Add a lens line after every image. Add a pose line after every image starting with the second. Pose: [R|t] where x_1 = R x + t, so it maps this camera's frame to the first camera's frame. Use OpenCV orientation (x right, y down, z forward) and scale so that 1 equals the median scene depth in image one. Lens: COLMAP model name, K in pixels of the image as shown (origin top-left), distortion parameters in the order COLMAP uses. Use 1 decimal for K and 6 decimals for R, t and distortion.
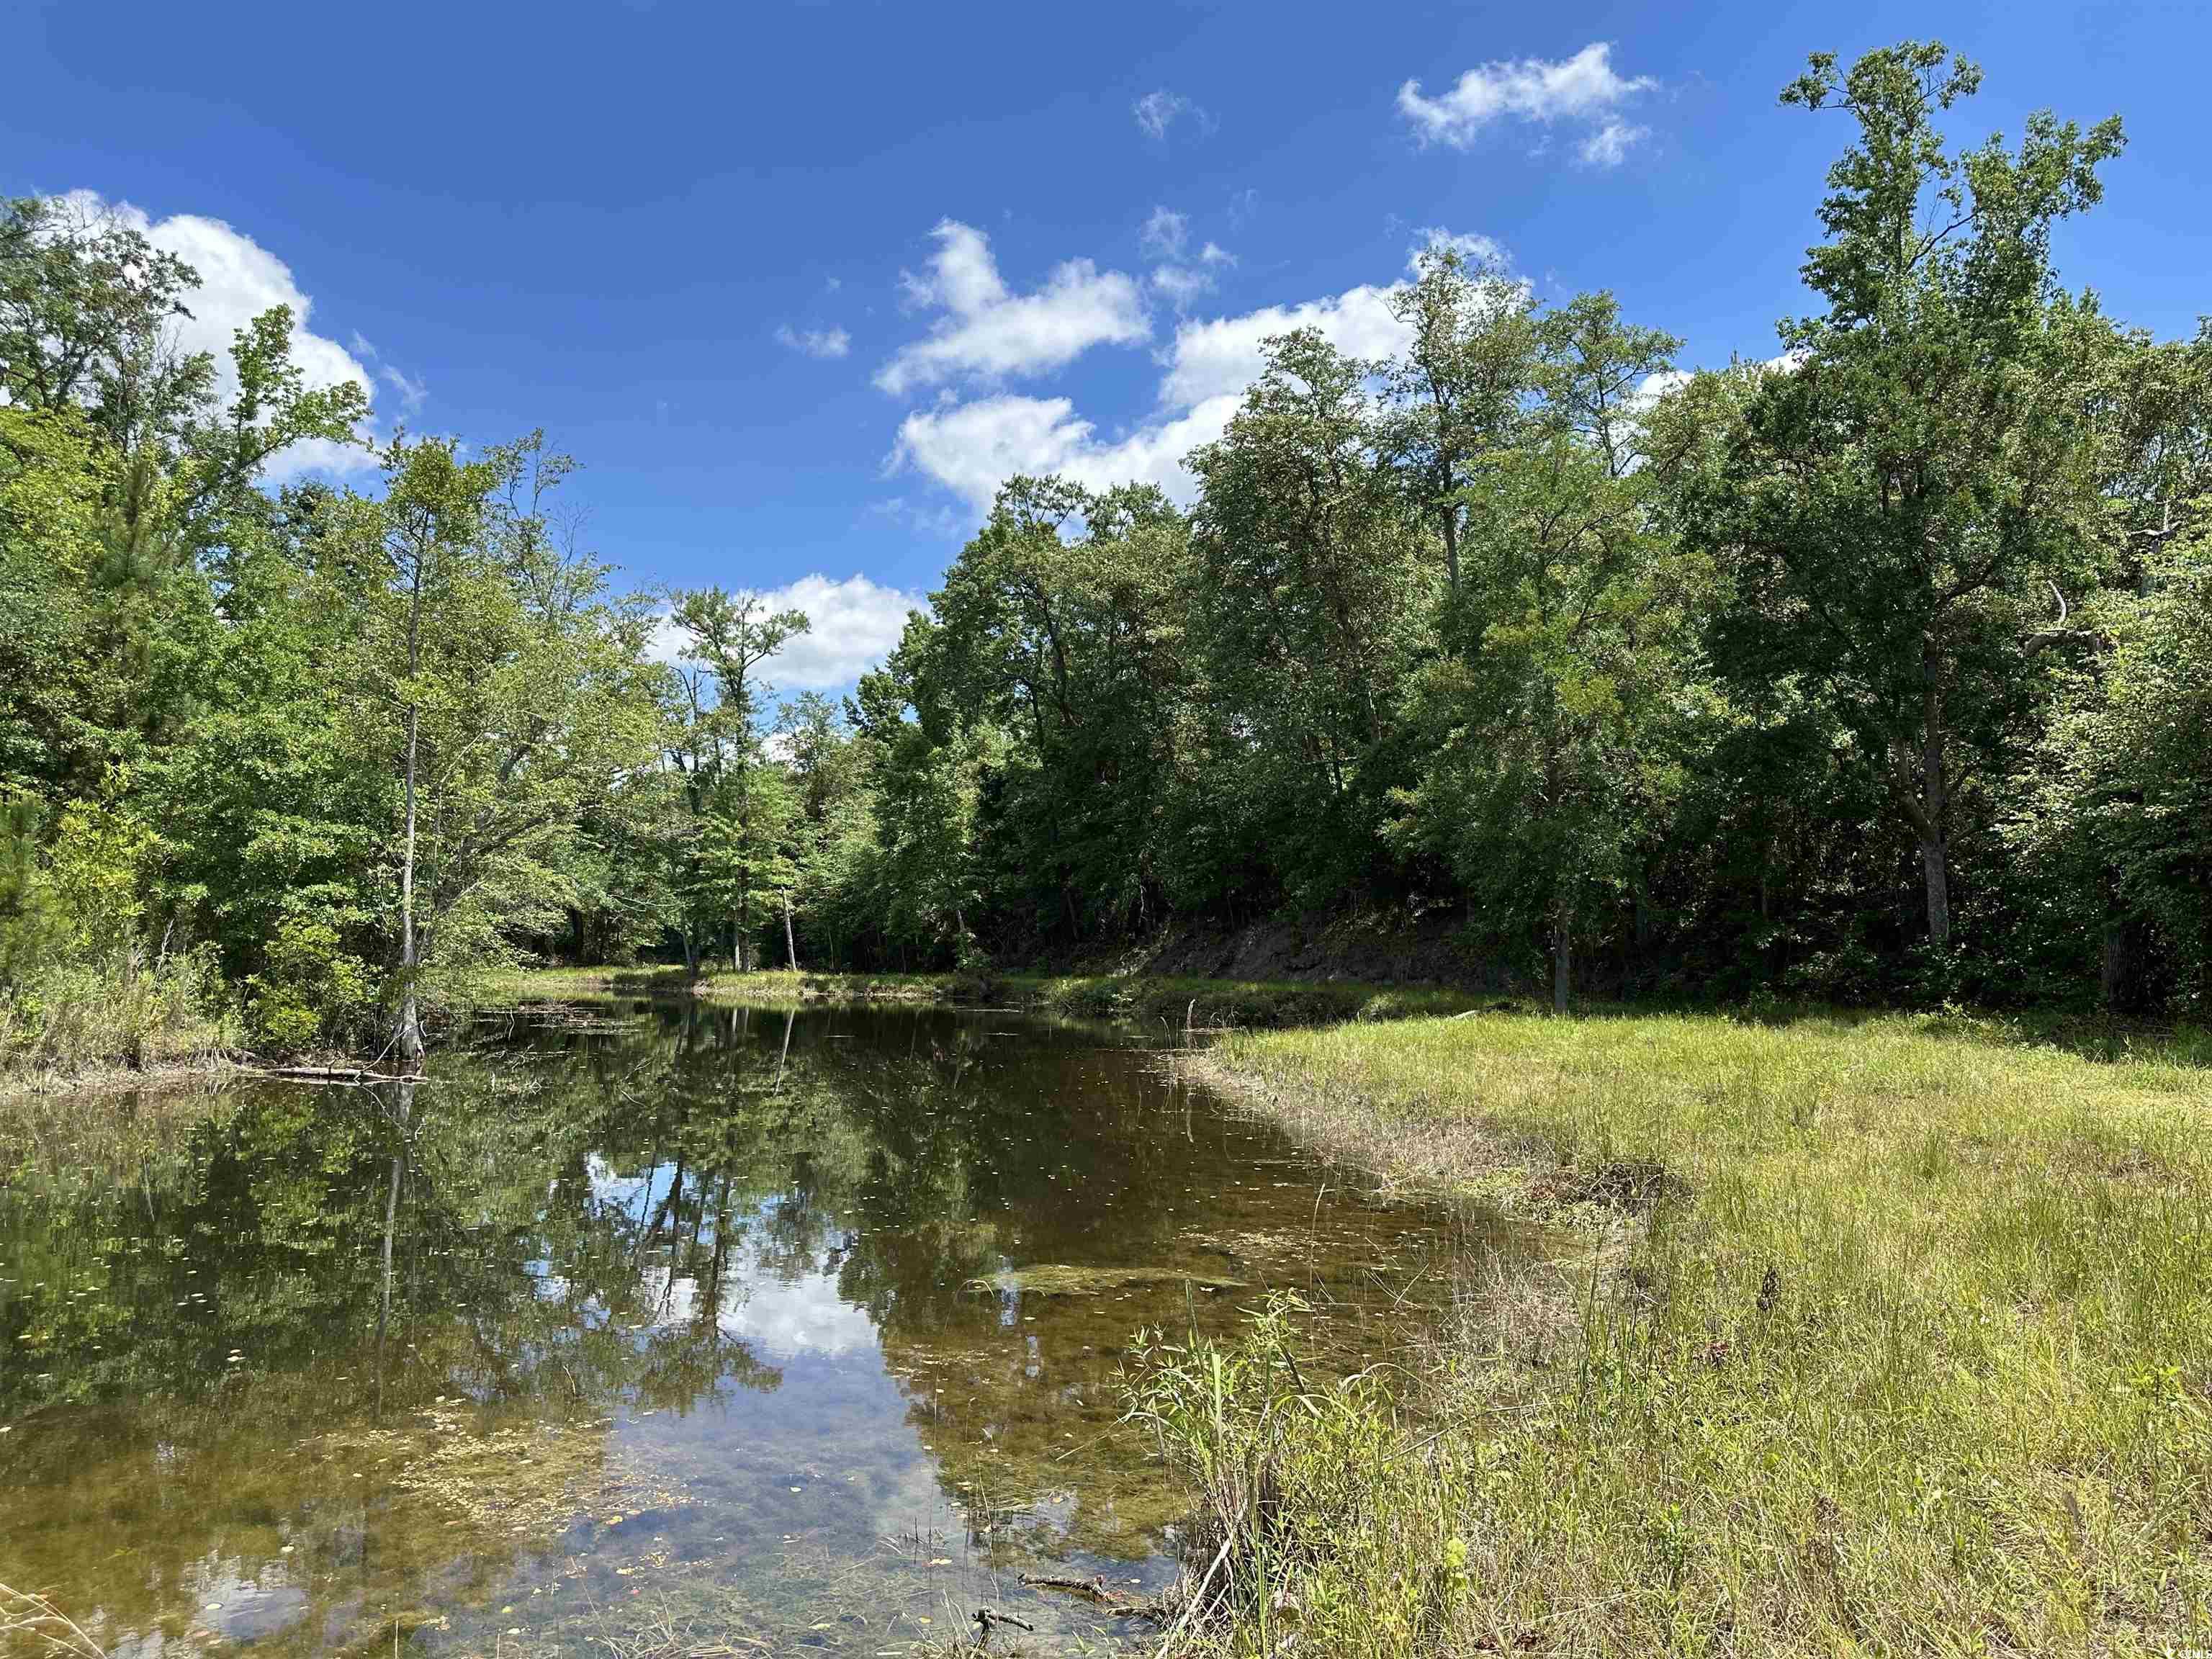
lens RADIAL K [[1600.5, 0, 1063.2], [0, 1600.5, 868.2], [0, 0, 1]] dist [0.163594, -0.204276]
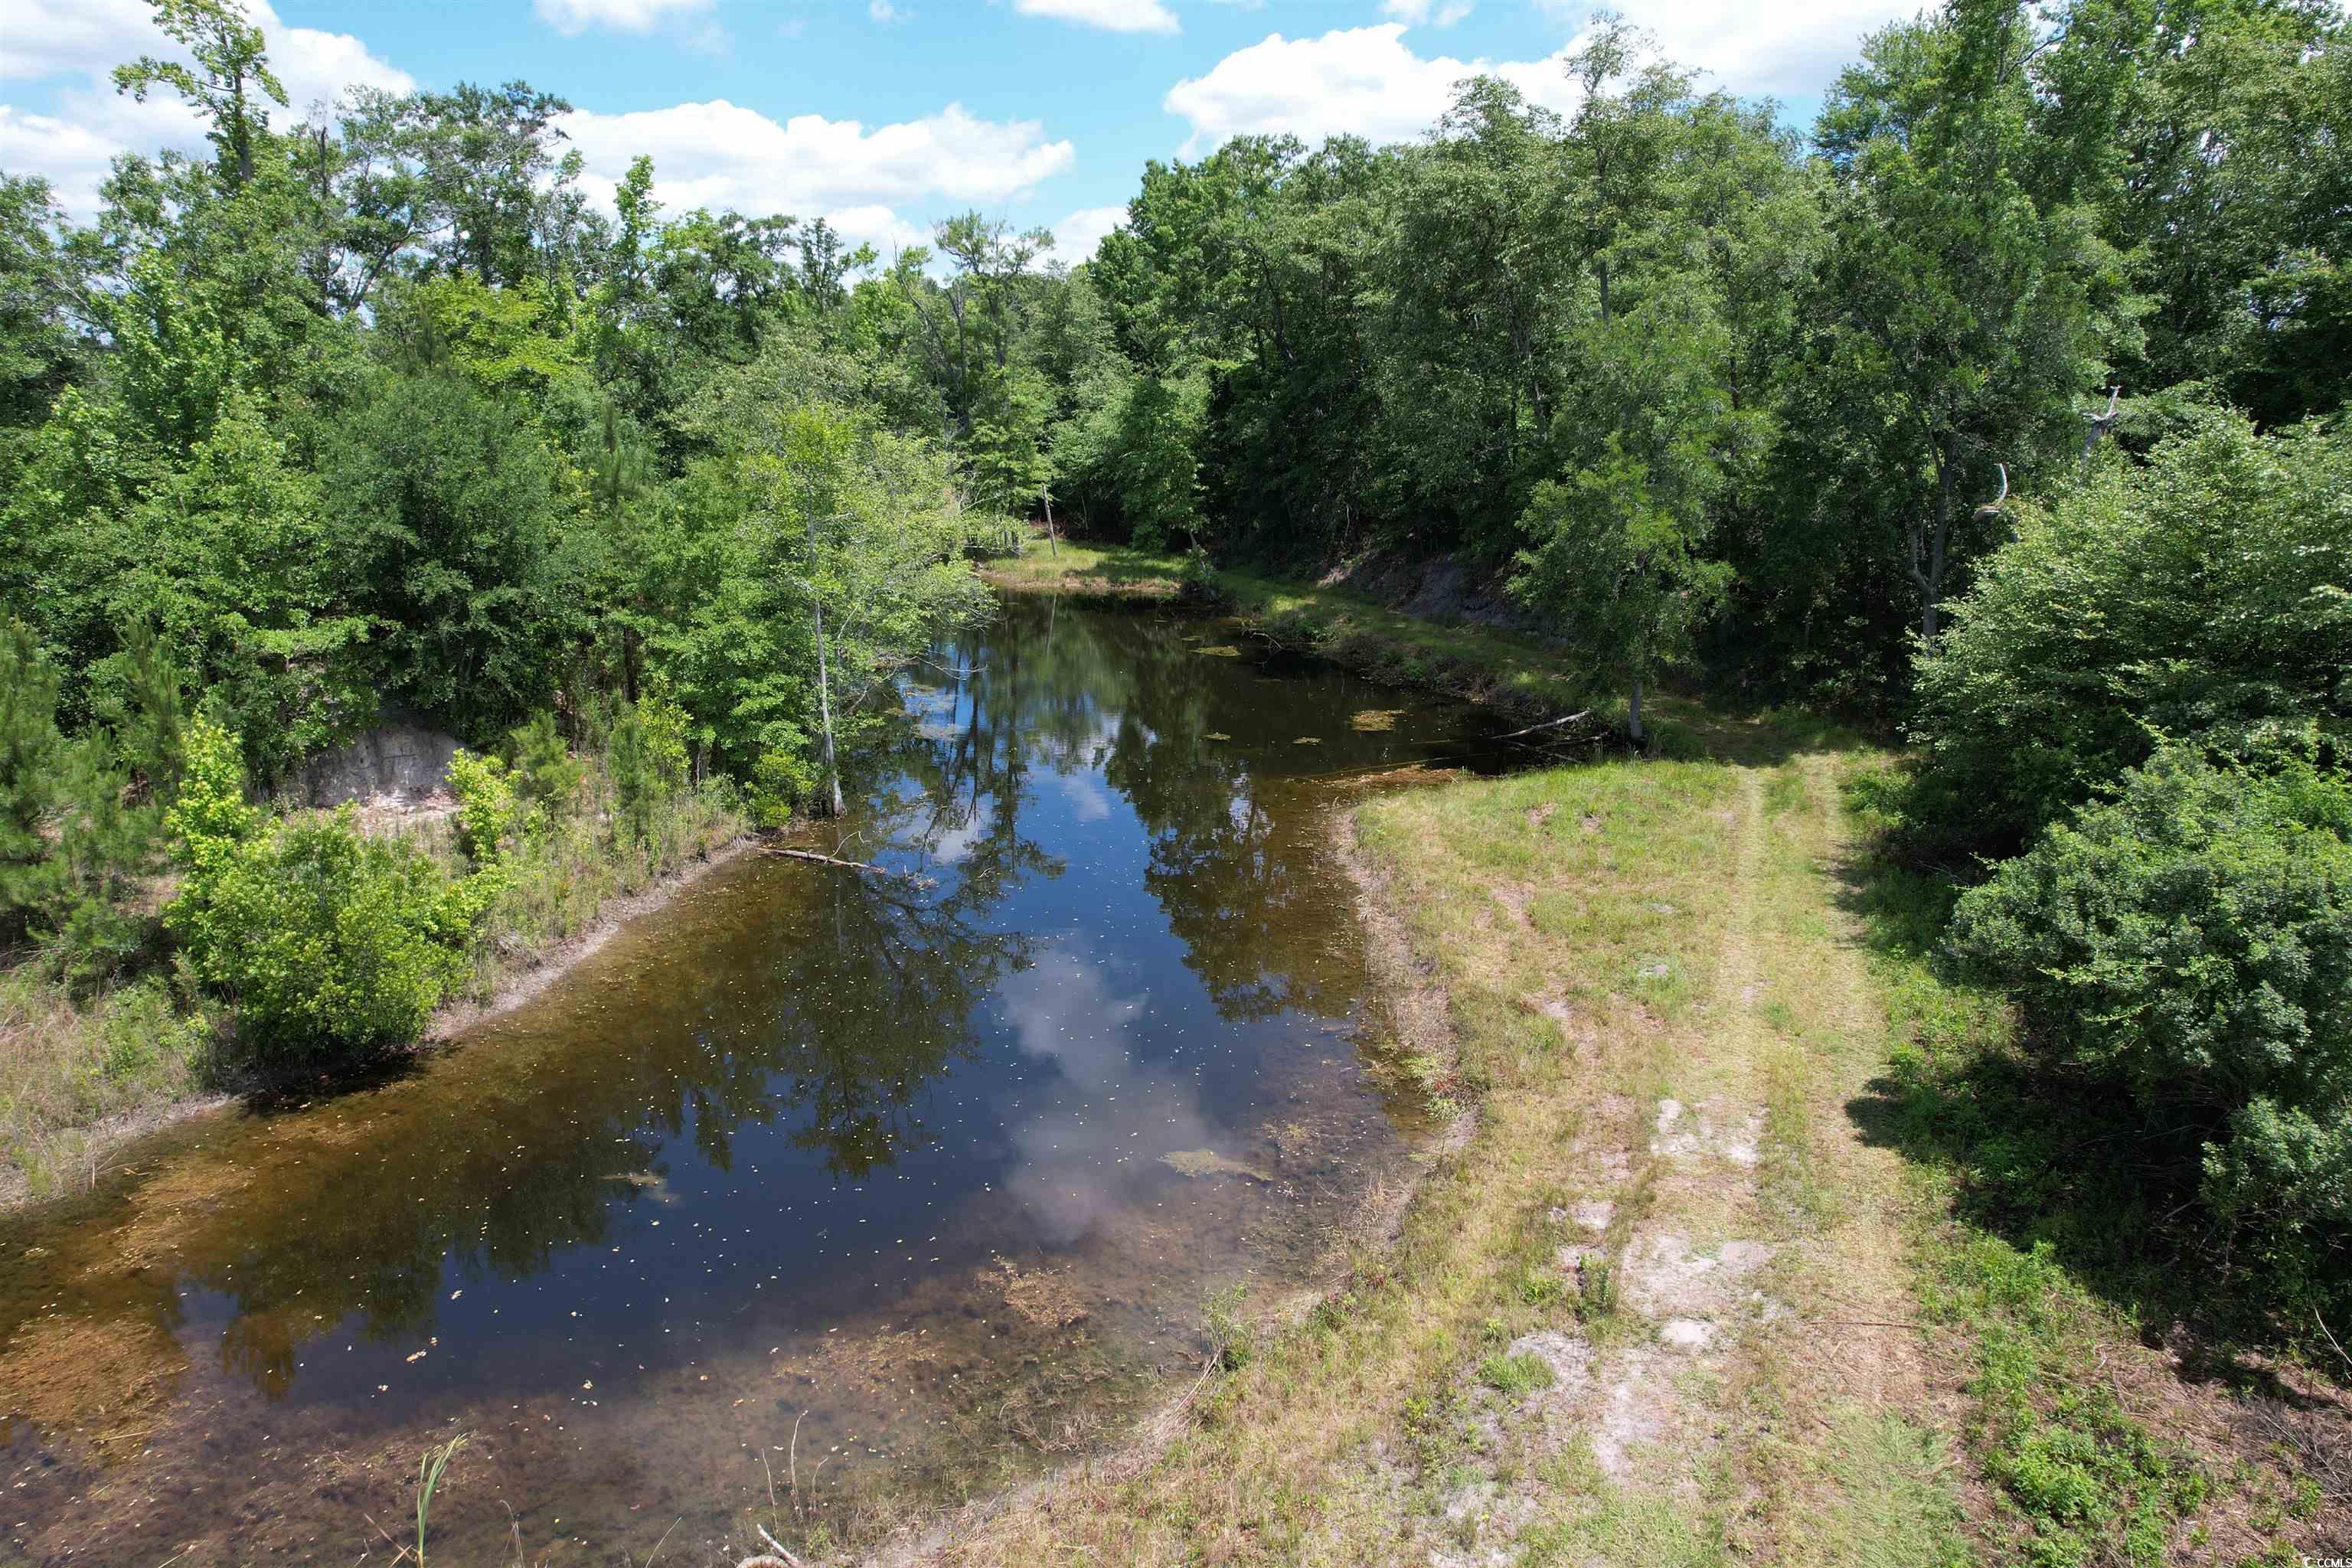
lens RADIAL K [[1534.8, 0, 1120.2], [0, 1534.8, 849.0], [0, 0, 1]] dist [-0.004656, -0.001775]
pose [[0.992795, 0.006129, -0.119666, 0.024223], [0.036149, 0.936840, 0.347884, -0.183954], [0.114240, -0.349704, 0.929869, -0.182571]]
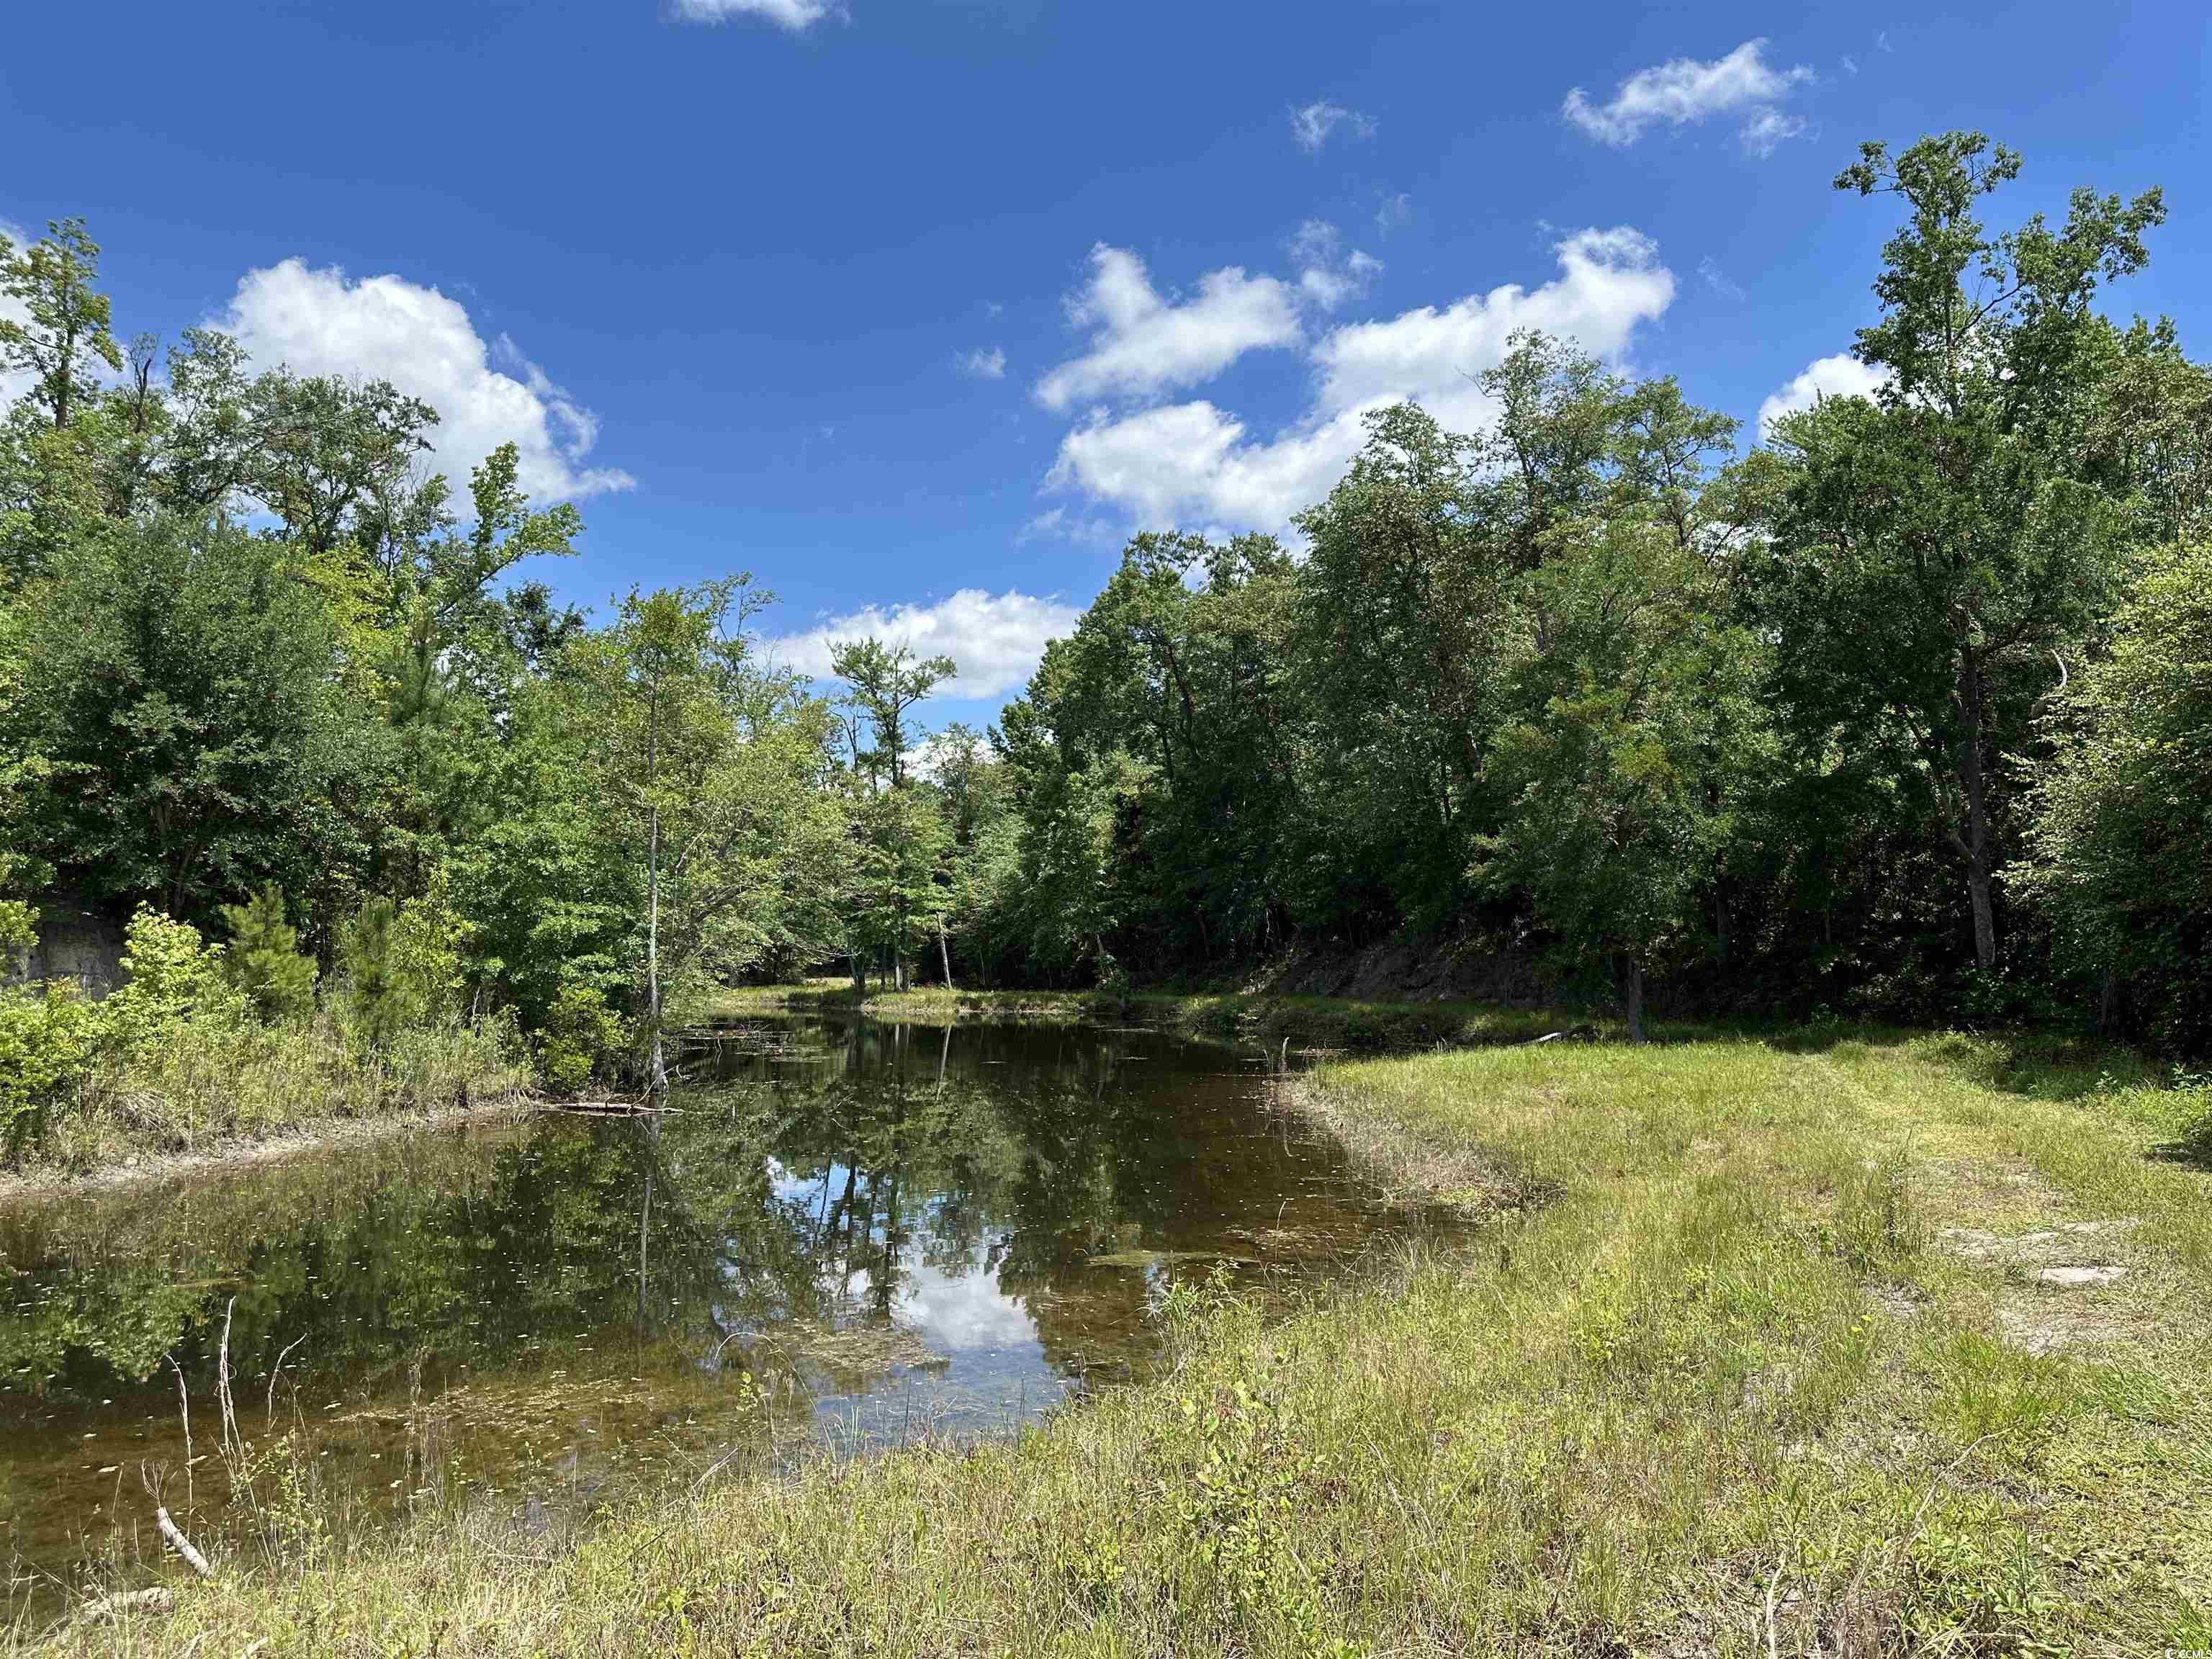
lens RADIAL K [[1600.5, 0, 1063.2], [0, 1600.5, 868.2], [0, 0, 1]] dist [0.163594, -0.204276]
pose [[0.995625, -0.024549, -0.090157, 0.012494], [0.024693, 0.999695, 0.000480, -0.023766], [0.090117, -0.002704, 0.995927, -0.102501]]
